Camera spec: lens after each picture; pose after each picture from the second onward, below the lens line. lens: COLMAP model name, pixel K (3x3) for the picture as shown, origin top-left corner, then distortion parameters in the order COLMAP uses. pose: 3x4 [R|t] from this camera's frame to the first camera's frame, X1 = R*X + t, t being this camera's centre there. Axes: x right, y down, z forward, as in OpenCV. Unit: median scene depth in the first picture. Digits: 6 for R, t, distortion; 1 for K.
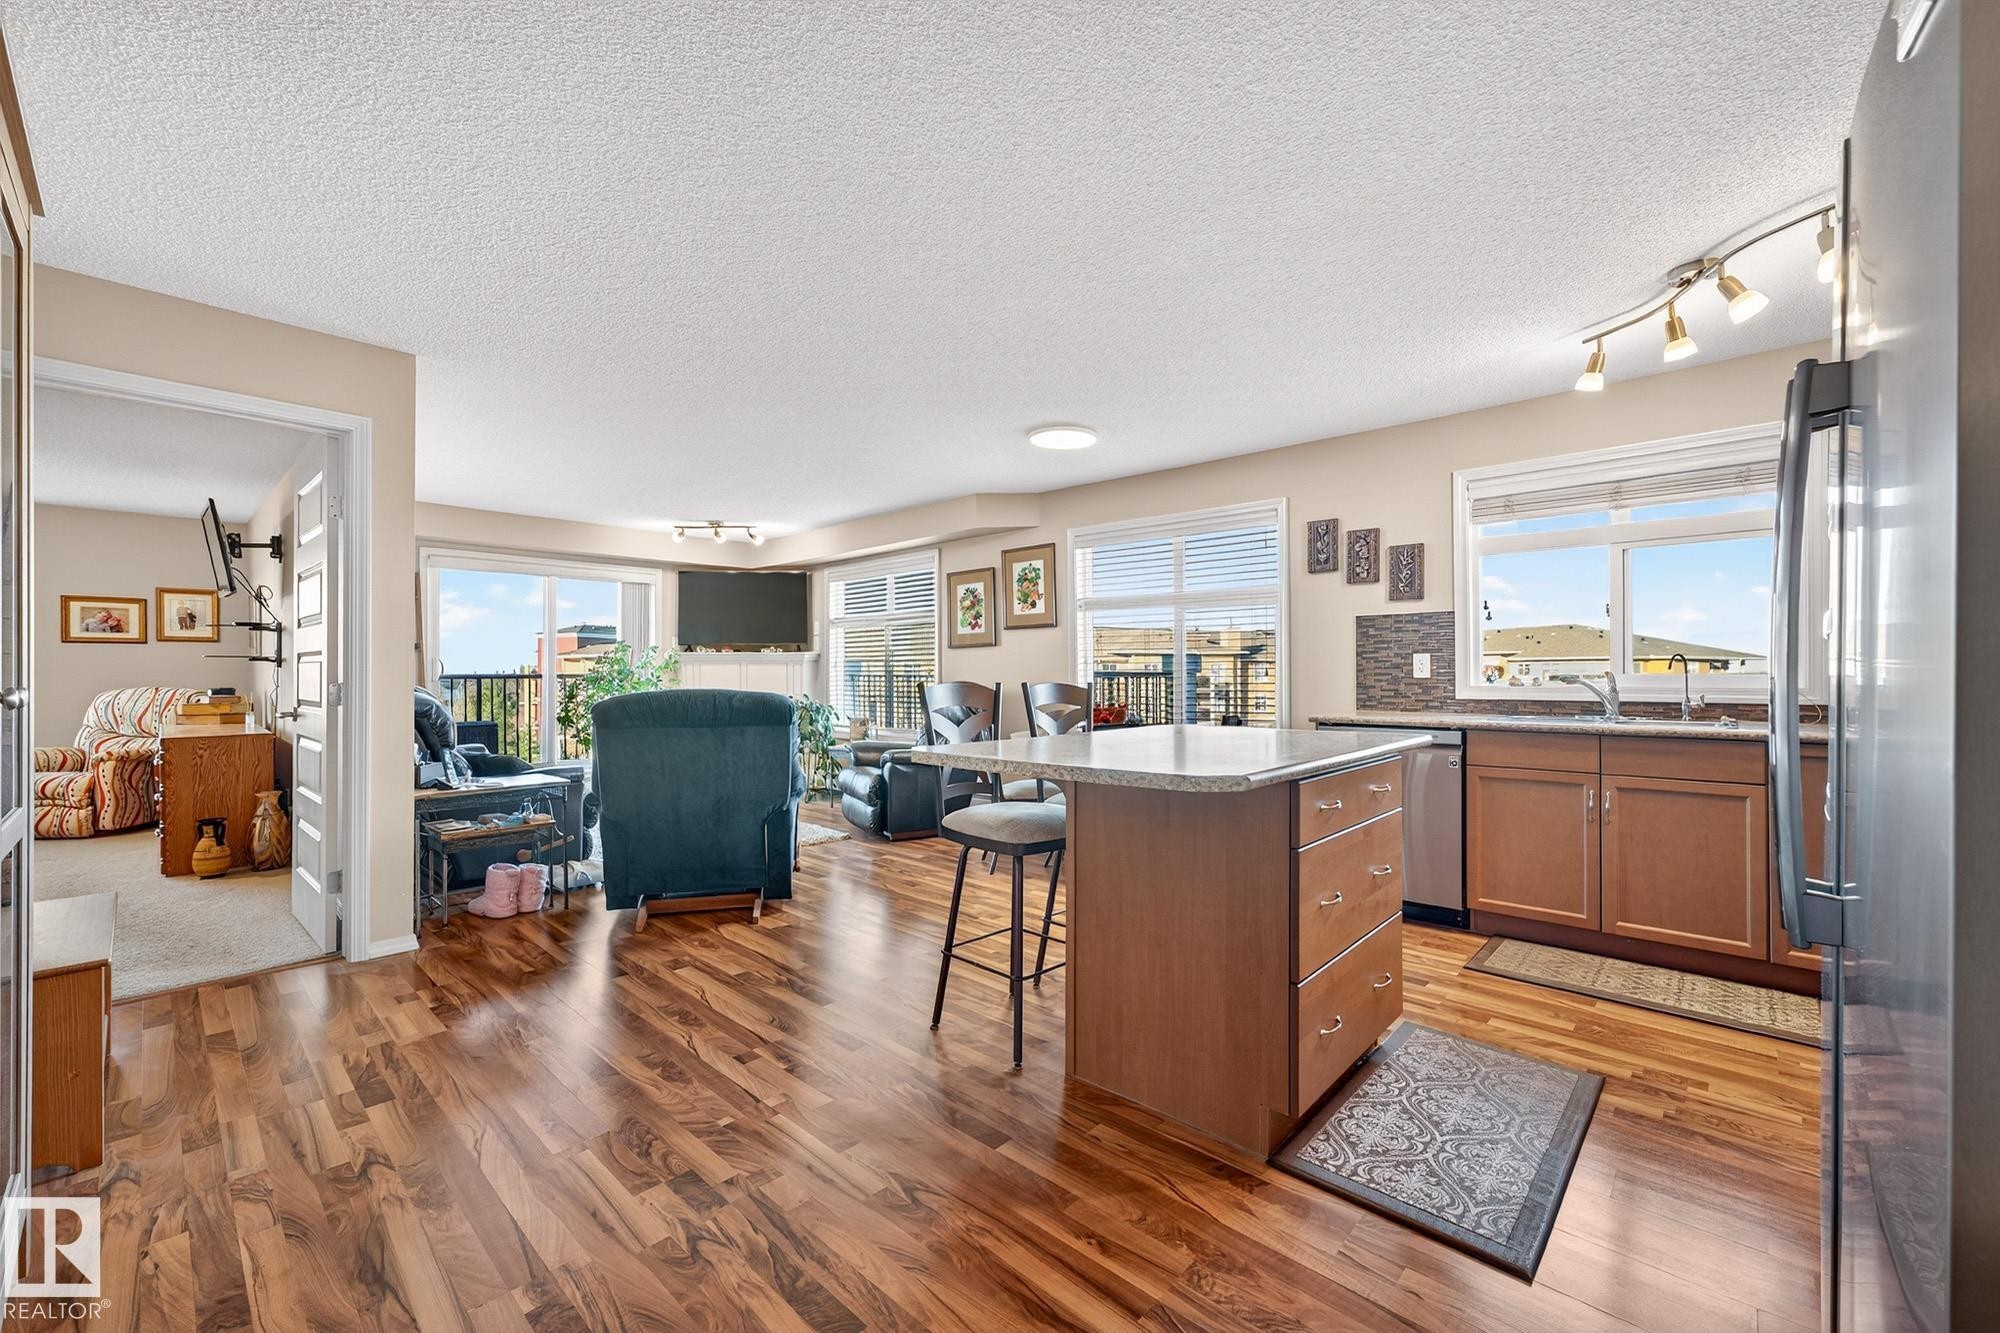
lens RADIAL K [[801.1, 0, 1008.0], [0, 801.1, 667.7], [0, 0, 1]] dist [0.000760, 0.000396]
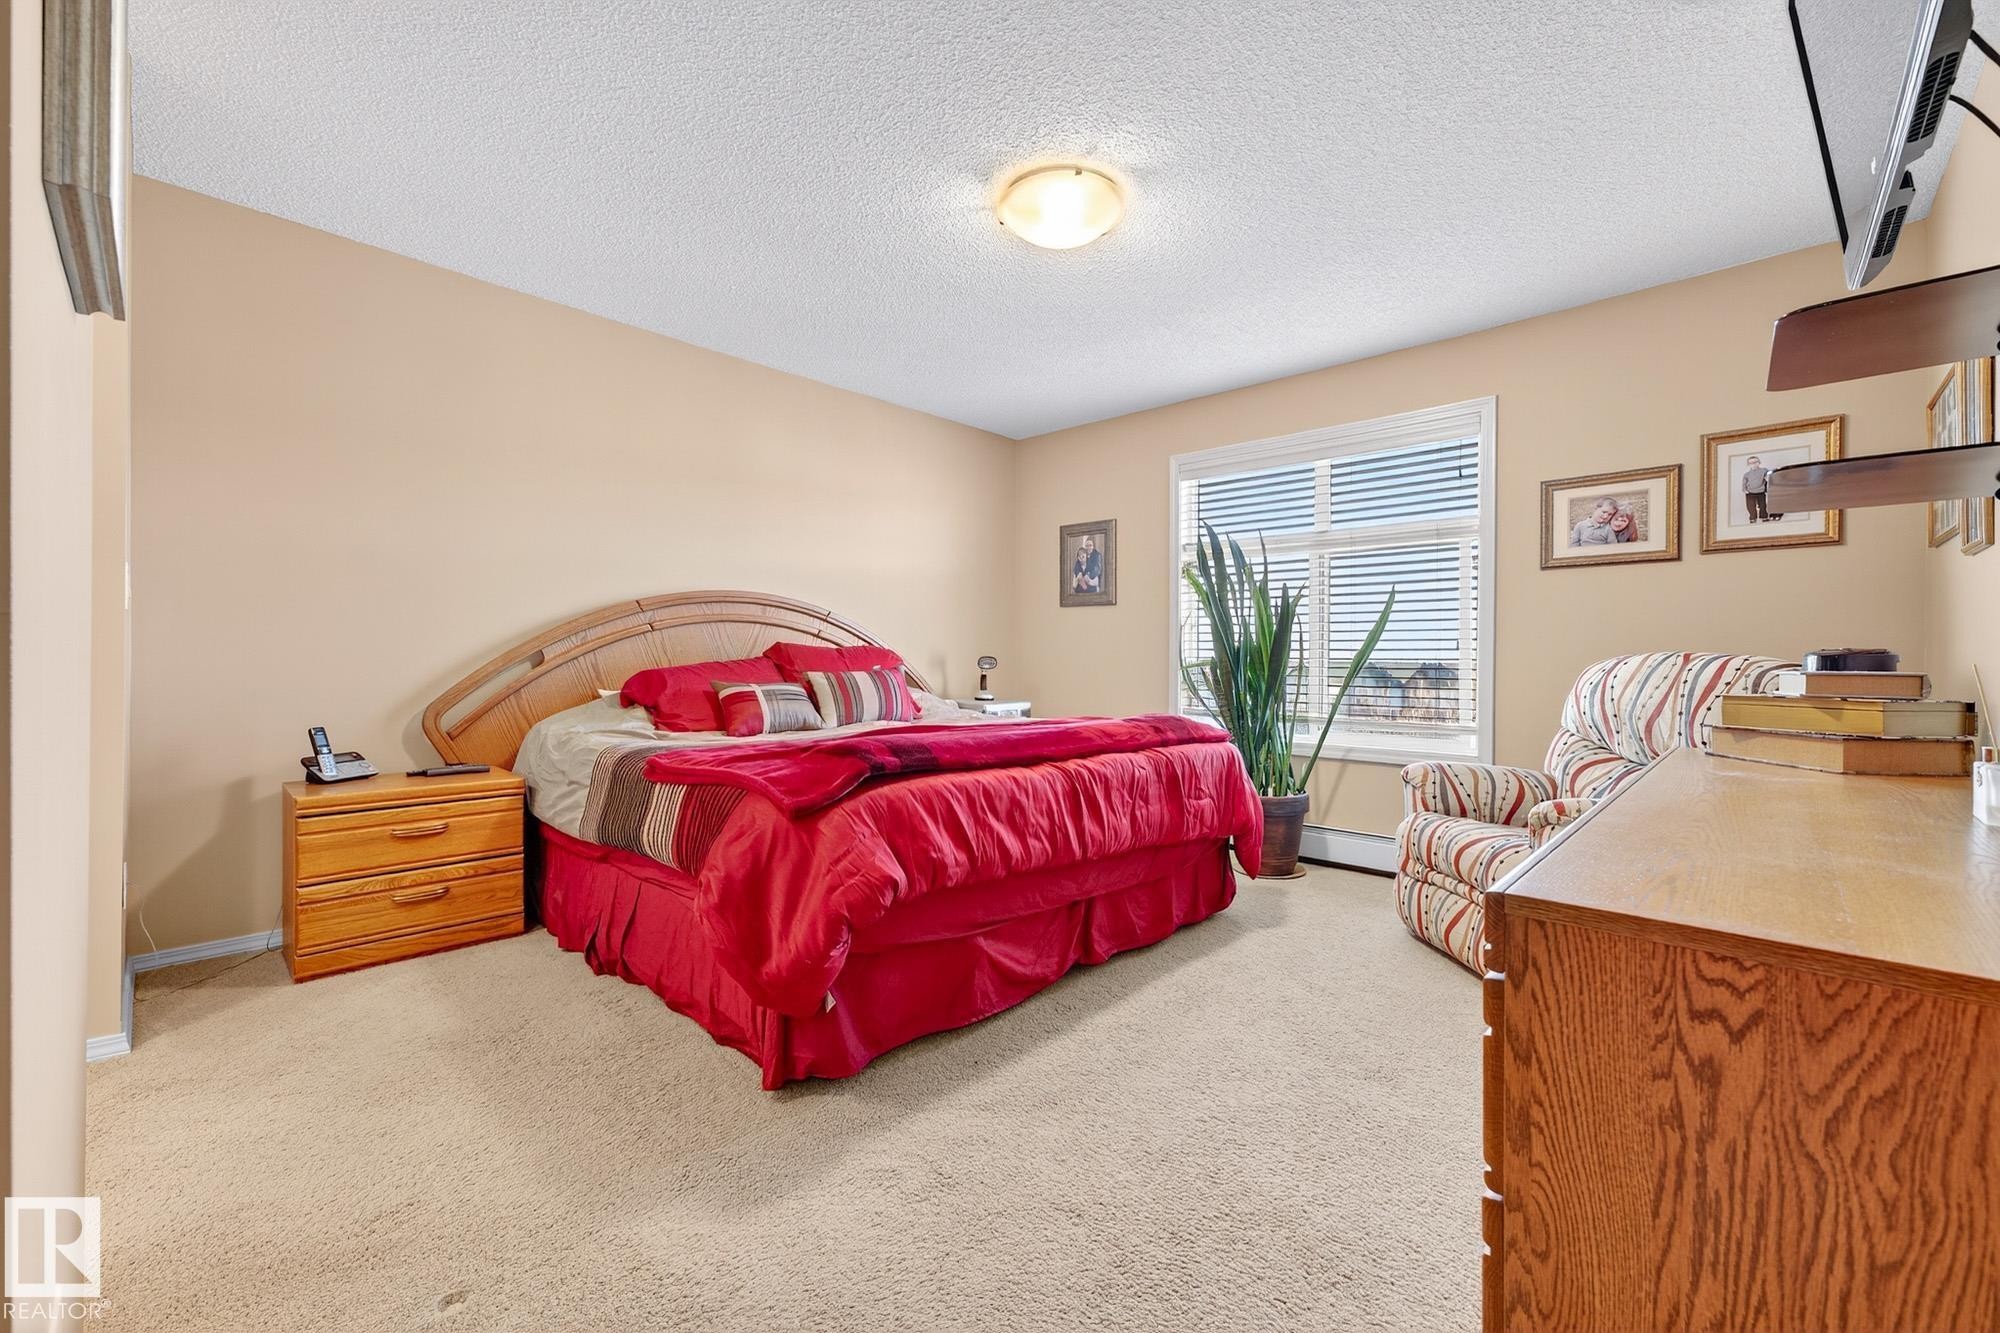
lens RADIAL K [[801.1, 0, 1008.0], [0, 801.1, 667.7], [0, 0, 1]] dist [0.000760, 0.000396]
pose [[-0.008553, 0.012362, -0.999887, -0.637758], [-0.005280, 0.999909, 0.012408, 0.029084], [0.999949, 0.005386, -0.008487, 0.646952]]
